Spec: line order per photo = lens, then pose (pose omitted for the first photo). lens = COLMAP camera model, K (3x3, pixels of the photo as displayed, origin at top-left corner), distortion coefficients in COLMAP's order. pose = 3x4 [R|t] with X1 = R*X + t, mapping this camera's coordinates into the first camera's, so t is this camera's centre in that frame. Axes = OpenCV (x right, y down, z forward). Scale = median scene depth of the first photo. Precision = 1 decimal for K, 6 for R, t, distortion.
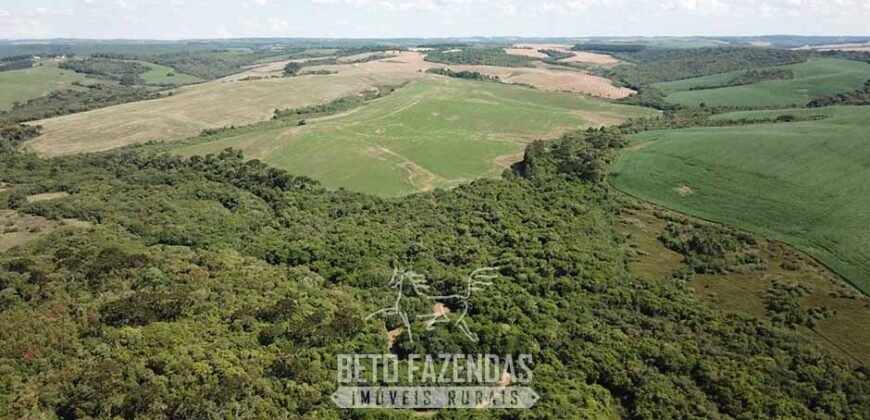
lens RADIAL K [[672.4, 0, 435.3], [0, 672.4, 209.2], [0, 0, 1]] dist [0.035255, -0.034673]
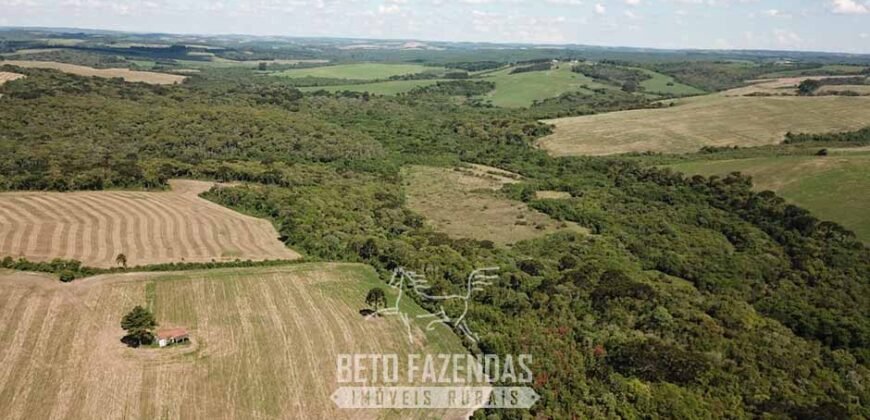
lens RADIAL K [[672.4, 0, 441.1], [0, 672.4, 213.3], [0, 0, 1]] dist [0.035255, -0.034673]
pose [[0.778377, 0.185079, -0.599896, -0.065874], [-0.189965, 0.980197, 0.055926, -0.013508], [0.598367, 0.070428, 0.798121, 0.056800]]
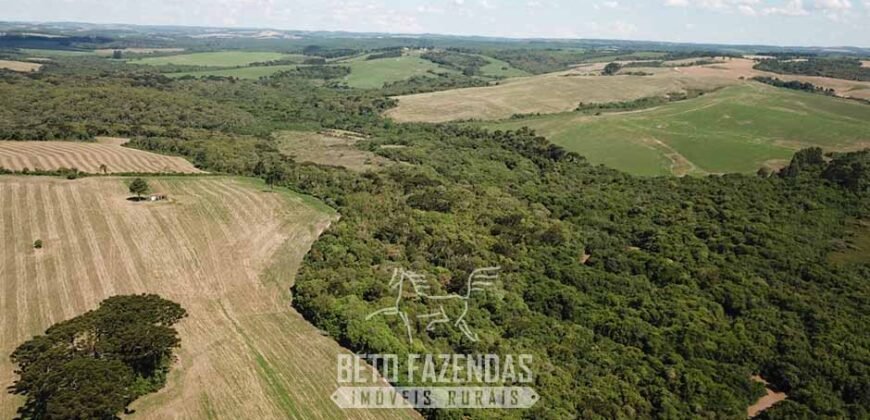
lens RADIAL K [[672.4, 0, 443.1], [0, 672.4, 215.3], [0, 0, 1]] dist [0.035255, -0.034673]
pose [[0.889863, 0.151019, -0.430508, 0.117108], [-0.148581, 0.988111, 0.039504, 0.044074], [0.431356, 0.028813, 0.901722, -0.170955]]
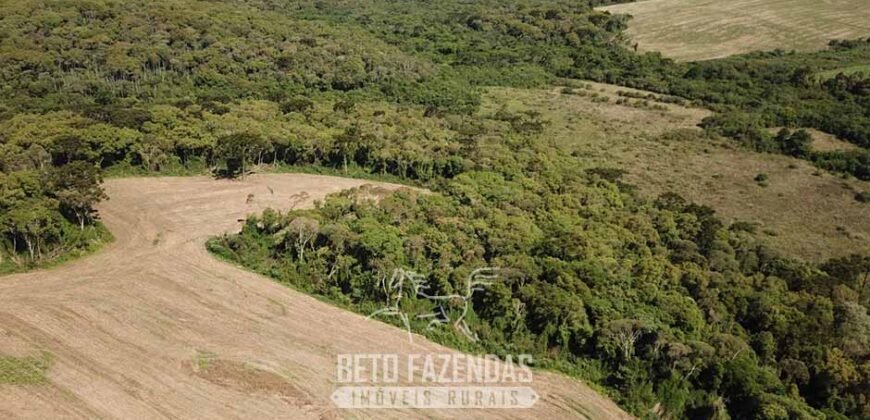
lens RADIAL K [[672.4, 0, 431.4], [0, 672.4, 205.8], [0, 0, 1]] dist [0.035255, -0.034673]
pose [[0.880335, 0.198077, -0.431017, -0.509104], [-0.145709, 0.977632, 0.151672, -0.000623], [0.451419, -0.070719, 0.889505, 0.294534]]
